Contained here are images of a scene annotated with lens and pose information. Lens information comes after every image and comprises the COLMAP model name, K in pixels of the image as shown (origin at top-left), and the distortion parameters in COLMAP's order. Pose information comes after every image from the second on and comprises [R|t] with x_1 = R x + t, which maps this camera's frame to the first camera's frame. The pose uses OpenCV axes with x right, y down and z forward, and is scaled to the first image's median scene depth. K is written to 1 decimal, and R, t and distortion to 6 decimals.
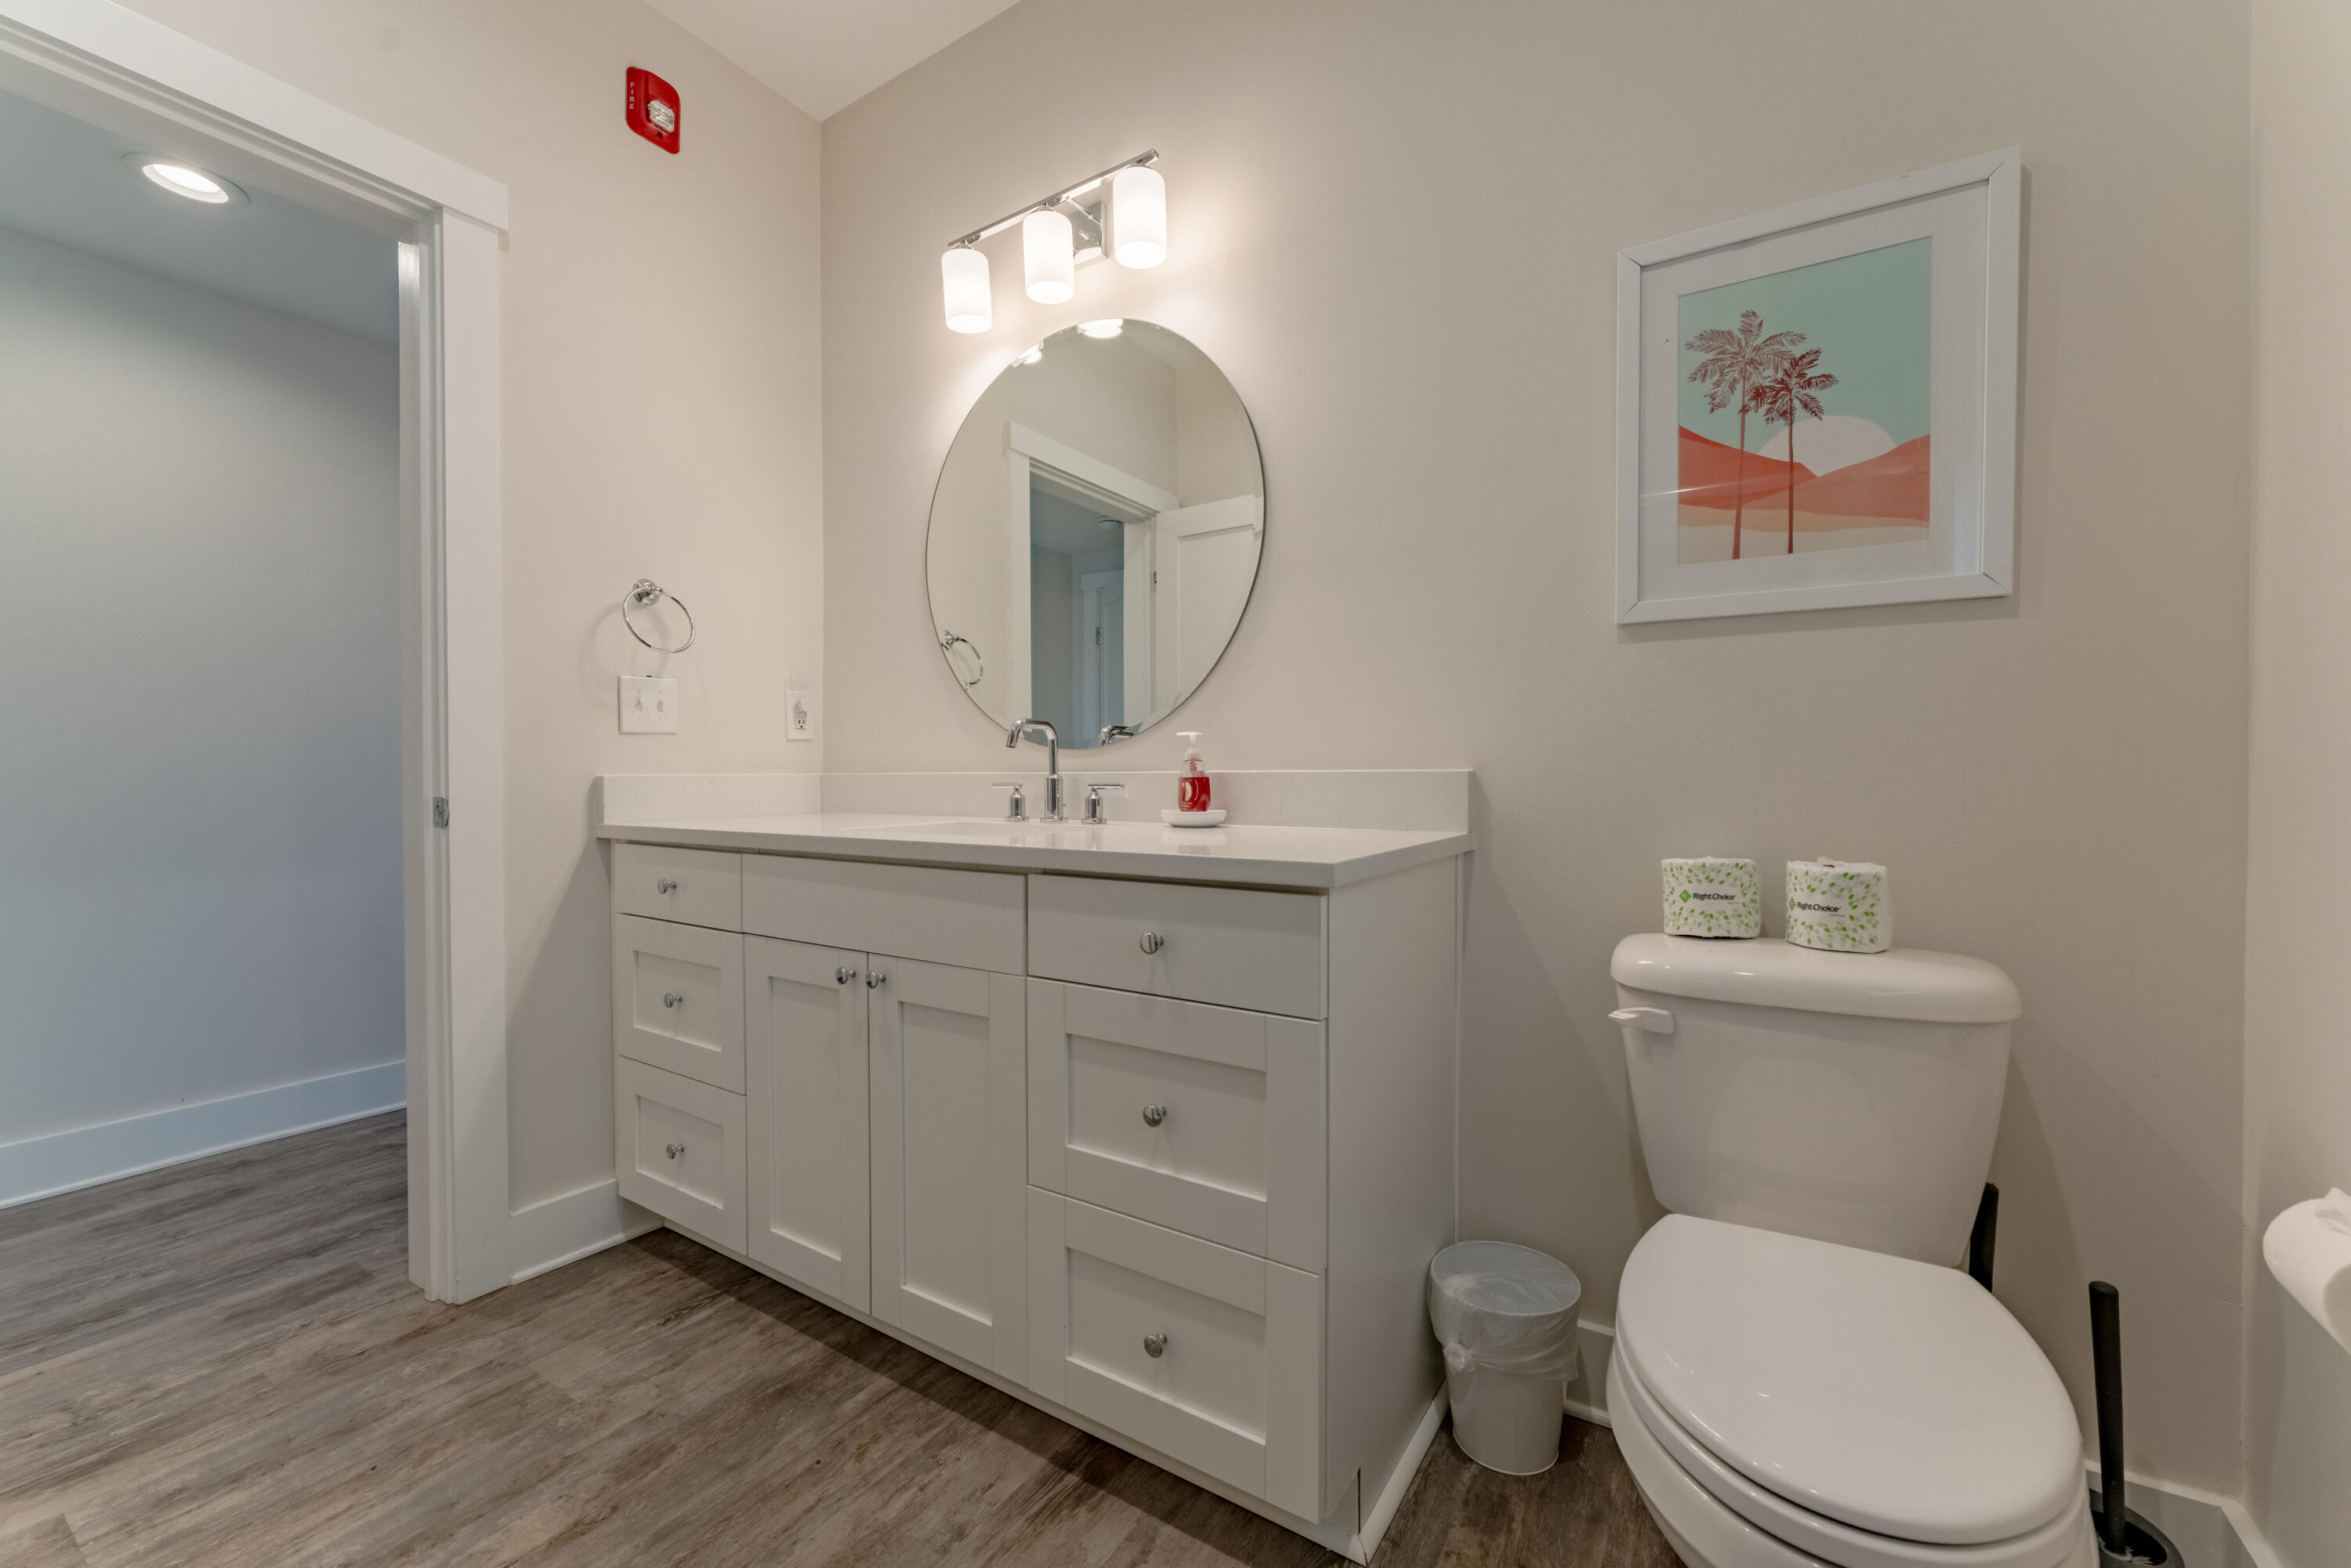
lens RADIAL K [[933.8, 0, 1170.0], [0, 933.8, 784.9], [0, 0, 1]] dist [-0.007163, 0.001344]
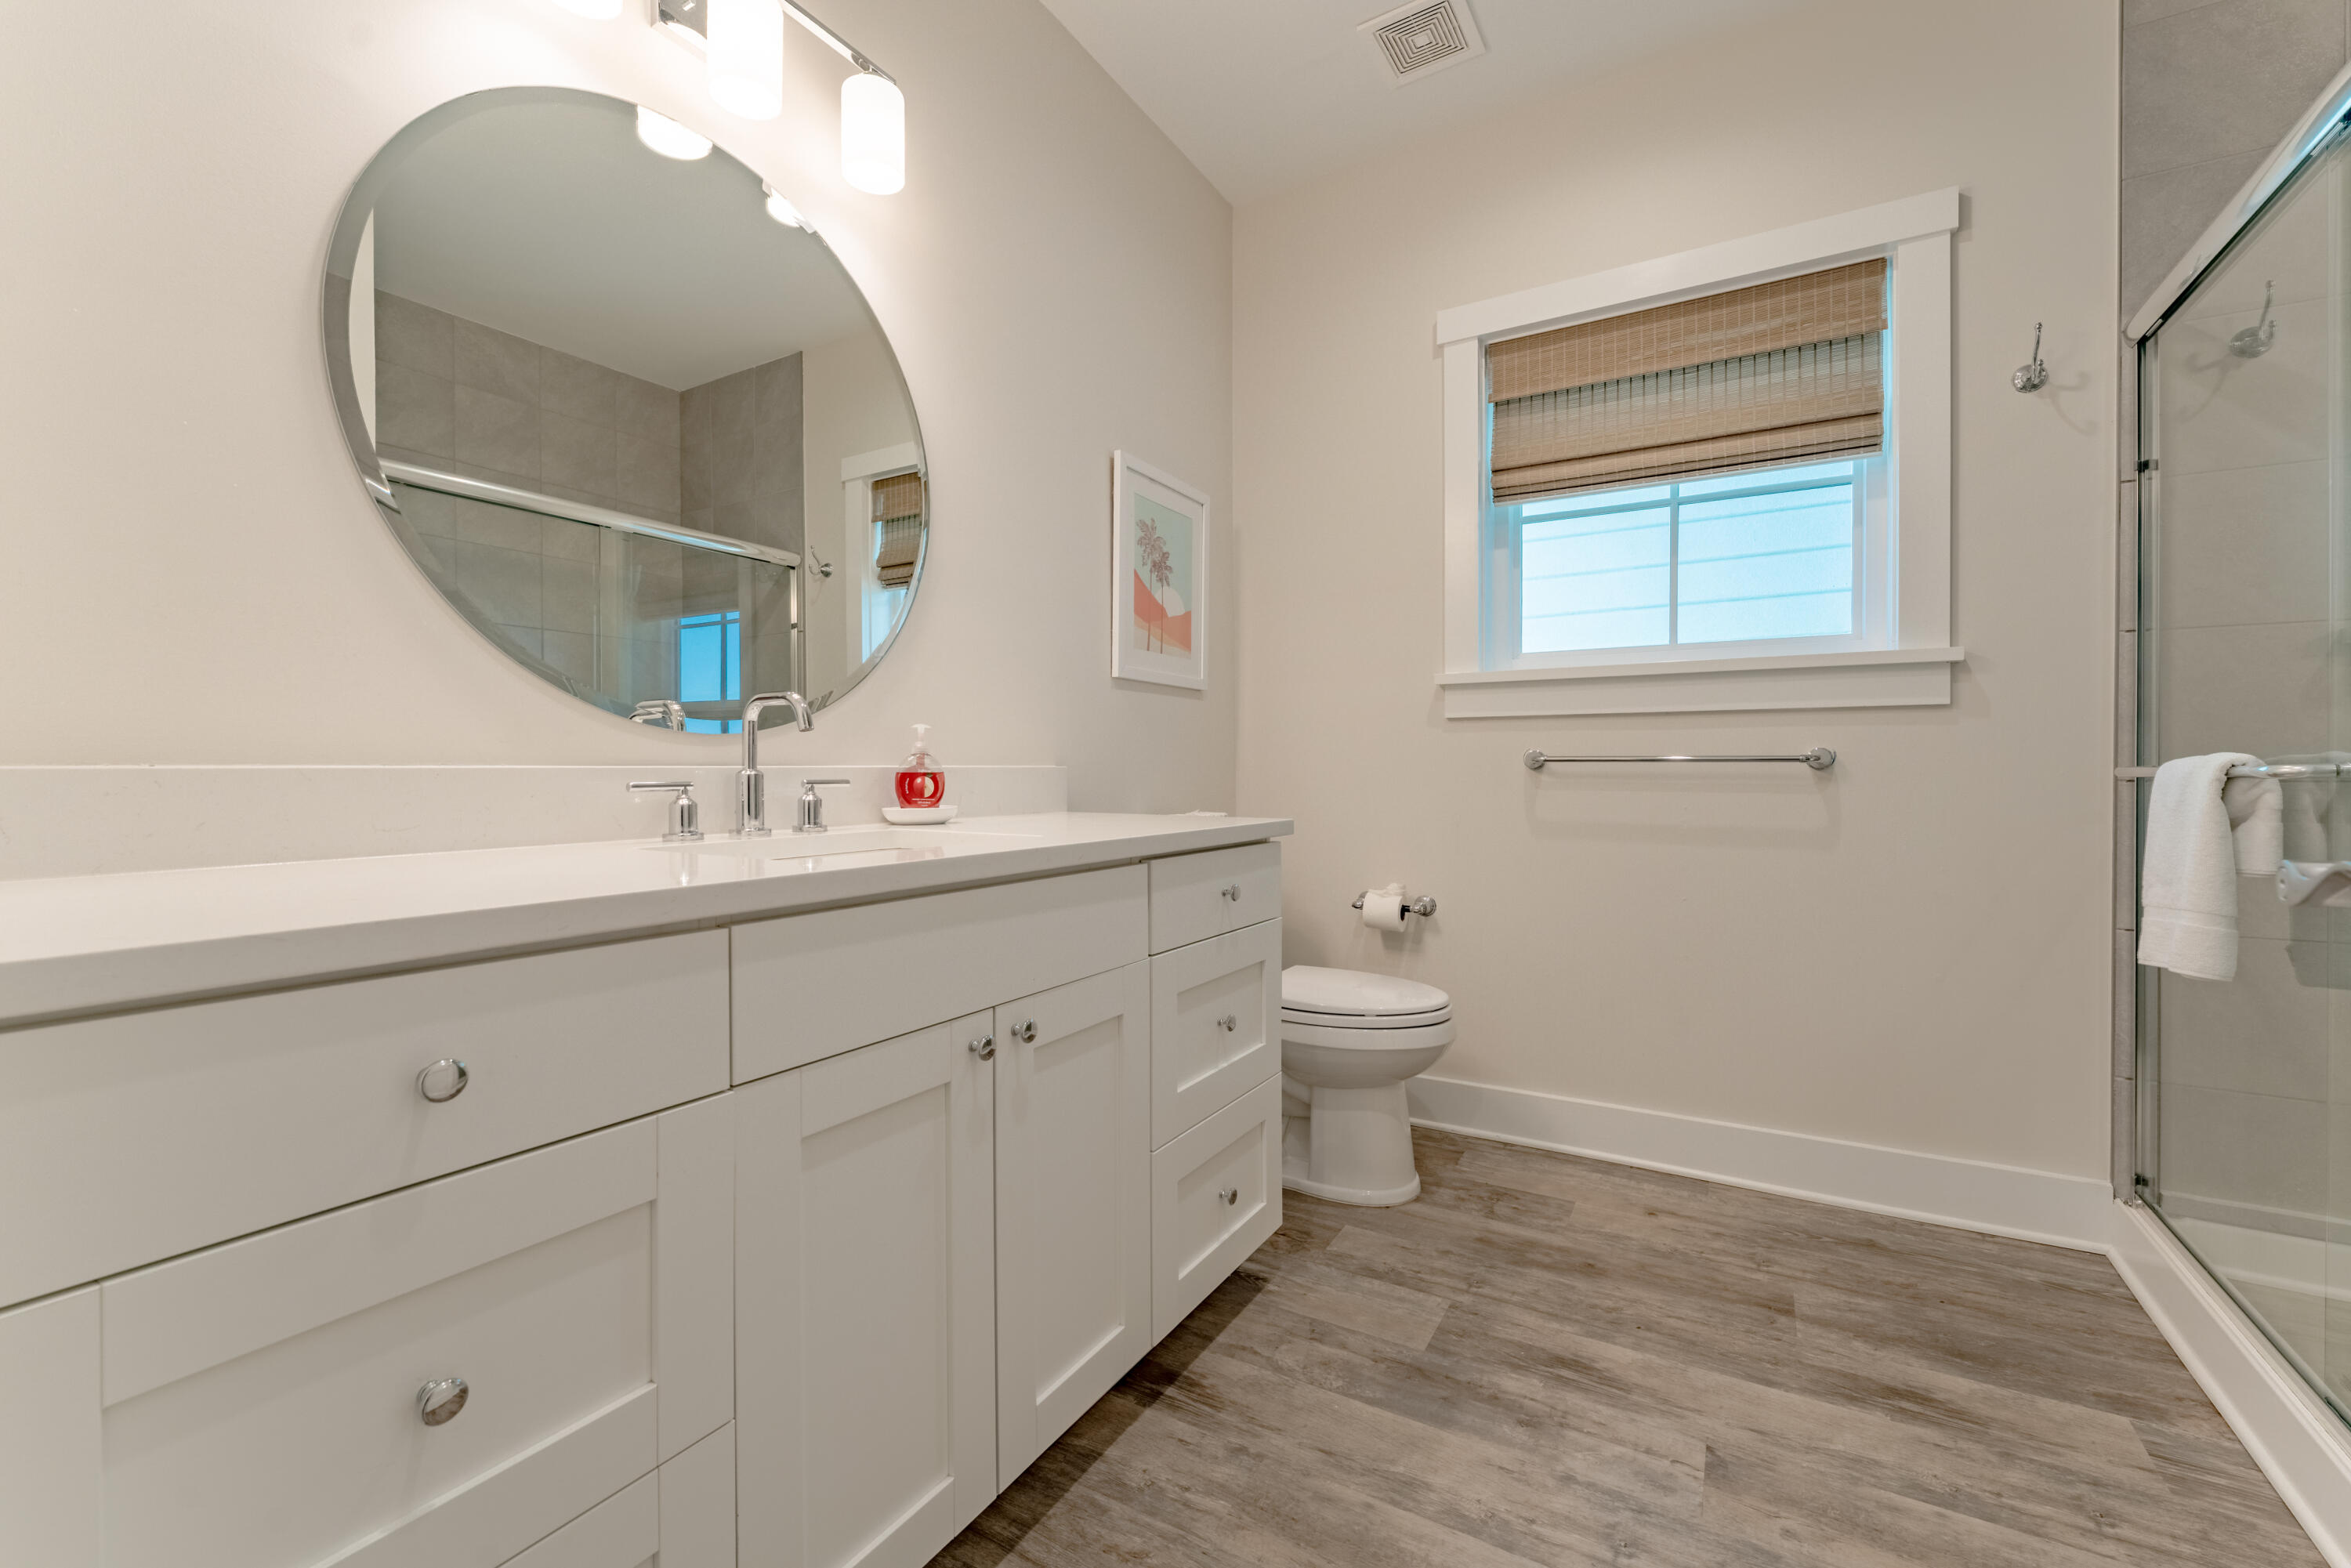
lens RADIAL K [[933.8, 0, 1177.8], [0, 933.8, 784.8], [0, 0, 1]] dist [-0.007163, 0.001344]
pose [[-0.017893, -0.008429, 0.999804, -1.193838], [0.019286, 0.999776, 0.008774, 0.001394], [-0.999654, 0.019439, -0.017727, 0.969484]]
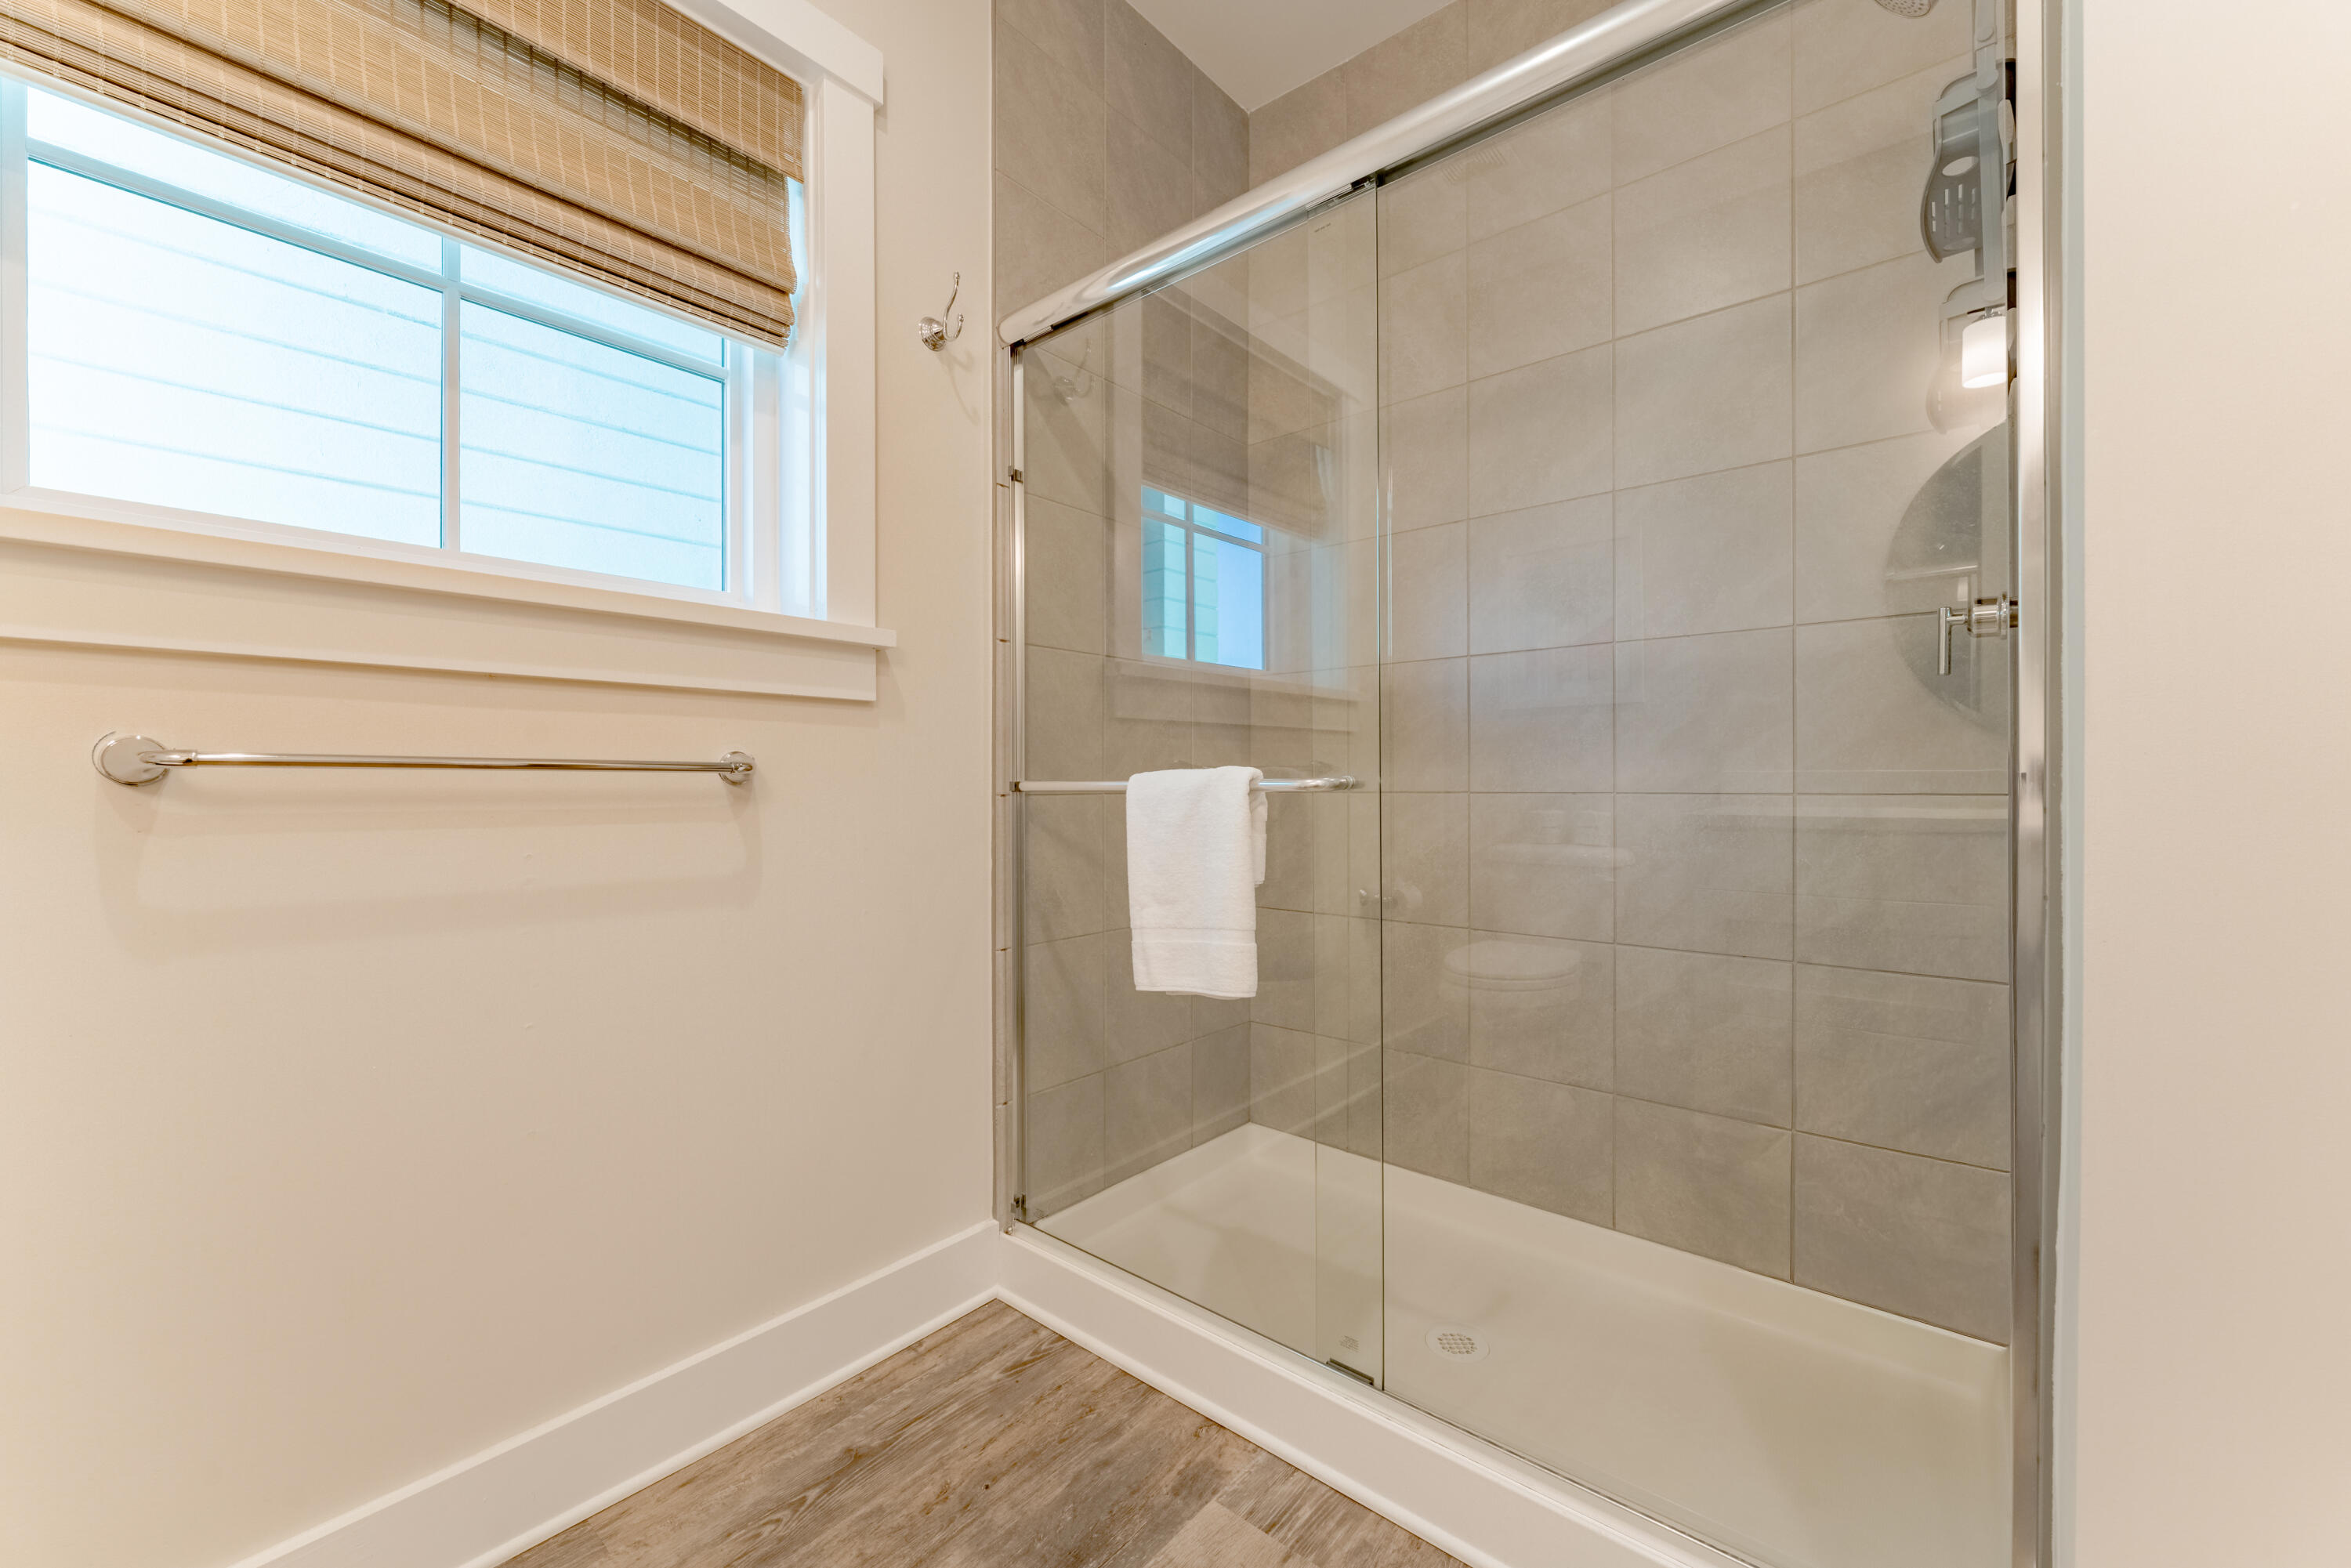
lens RADIAL K [[933.8, 0, 1155.8], [0, 933.8, 784.1], [0, 0, 1]] dist [-0.007163, 0.001344]
pose [[-0.988867, 0.010186, 0.148456, -0.259078], [0.013199, 0.999726, 0.019323, -0.003922], [-0.148218, 0.021067, -0.988730, 0.823868]]
